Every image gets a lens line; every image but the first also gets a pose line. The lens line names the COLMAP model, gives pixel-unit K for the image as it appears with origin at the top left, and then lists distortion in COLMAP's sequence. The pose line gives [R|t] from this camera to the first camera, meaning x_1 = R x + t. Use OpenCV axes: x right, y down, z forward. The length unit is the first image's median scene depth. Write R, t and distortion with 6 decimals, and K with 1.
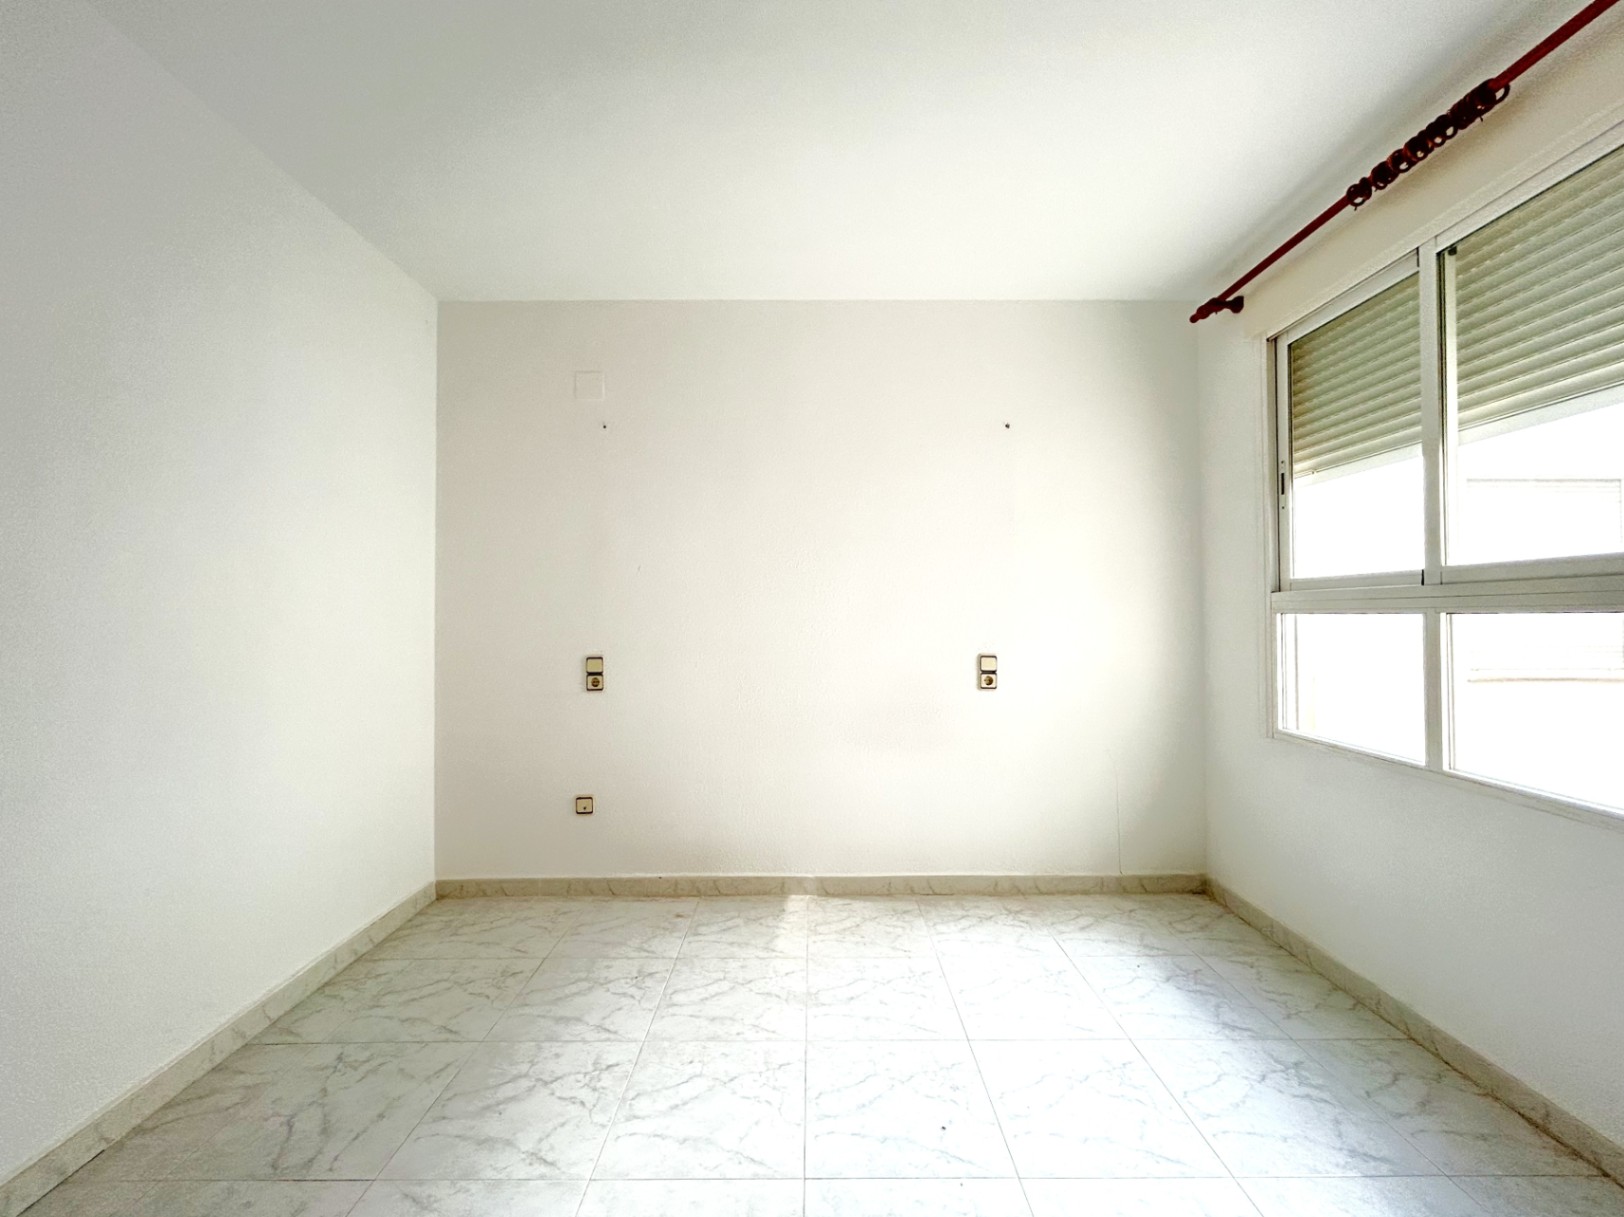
lens RADIAL K [[666.3, 0, 810.4], [0, 666.3, 613.5], [0, 0, 1]] dist [0.001180, -0.000890]
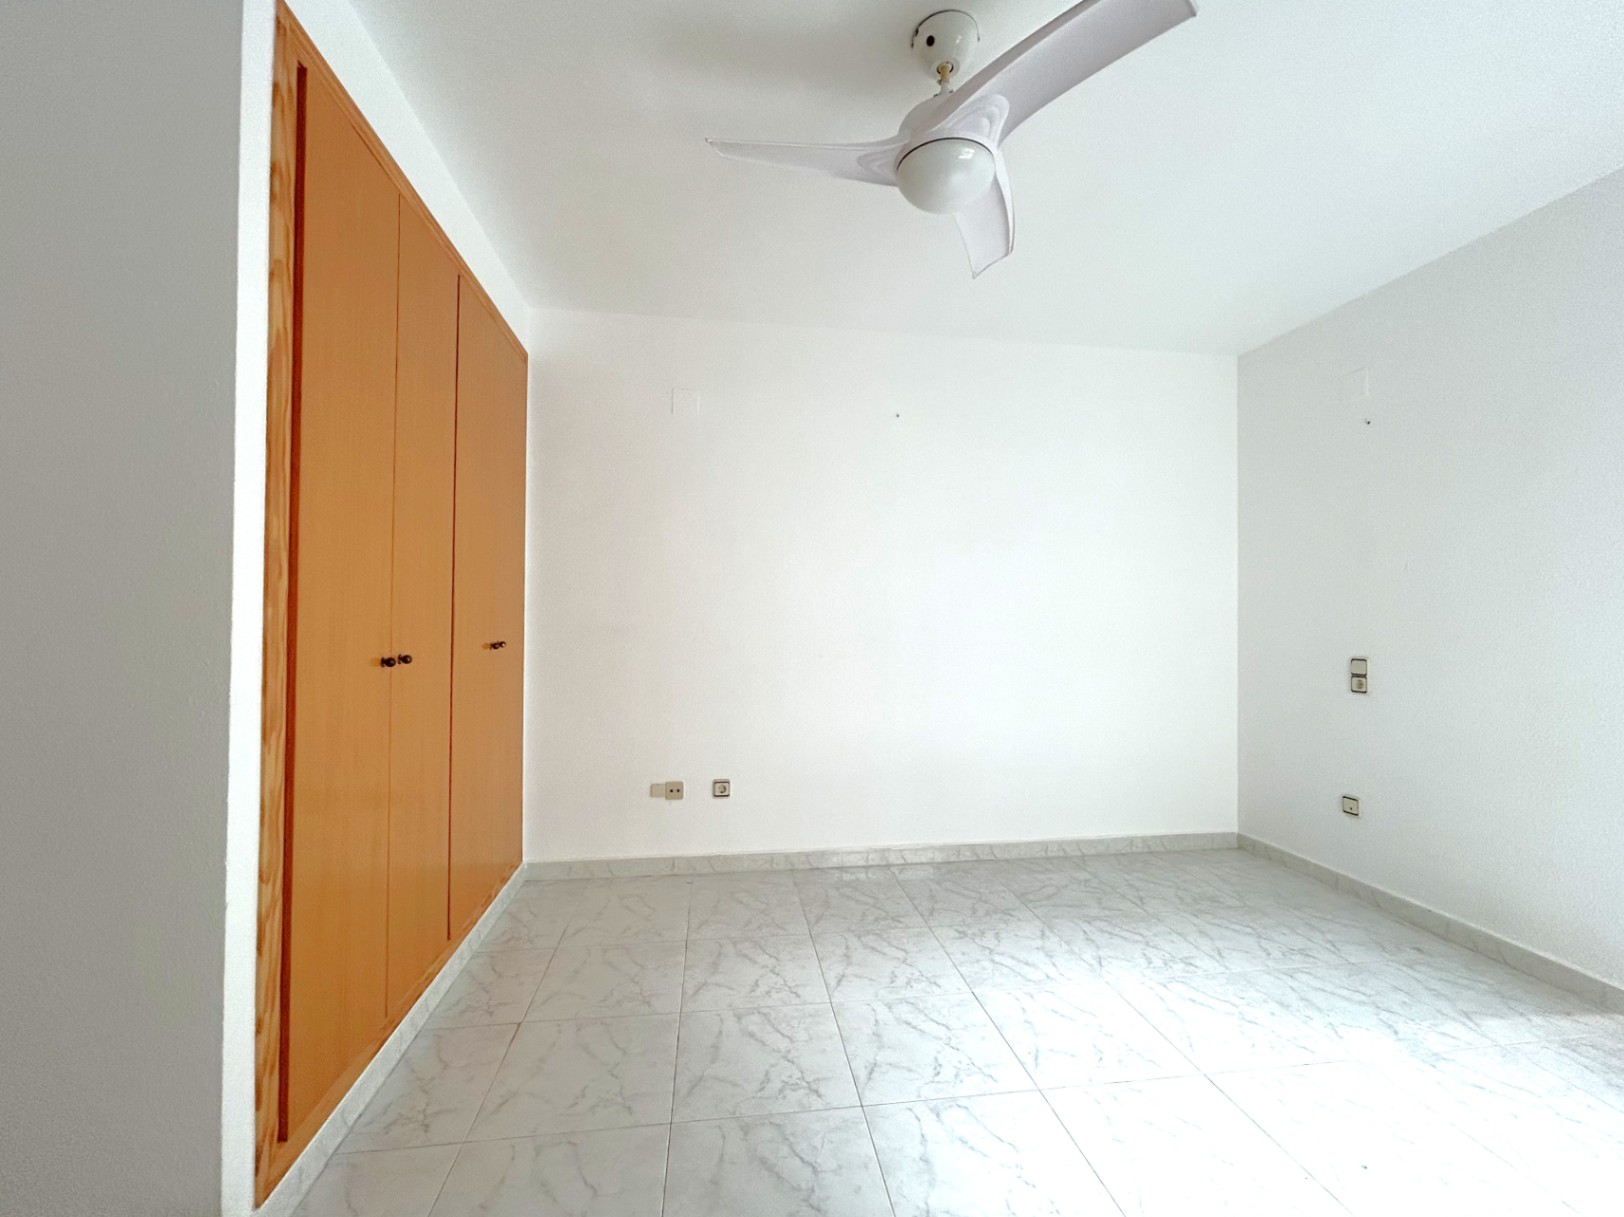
lens RADIAL K [[666.3, 0, 802.6], [0, 666.3, 611.1], [0, 0, 1]] dist [0.001180, -0.000890]
pose [[0.114581, -0.008753, -0.993375, 0.697666], [-0.000341, 0.999961, -0.008851, 0.004611], [0.993414, 0.001353, 0.114573, 0.078757]]
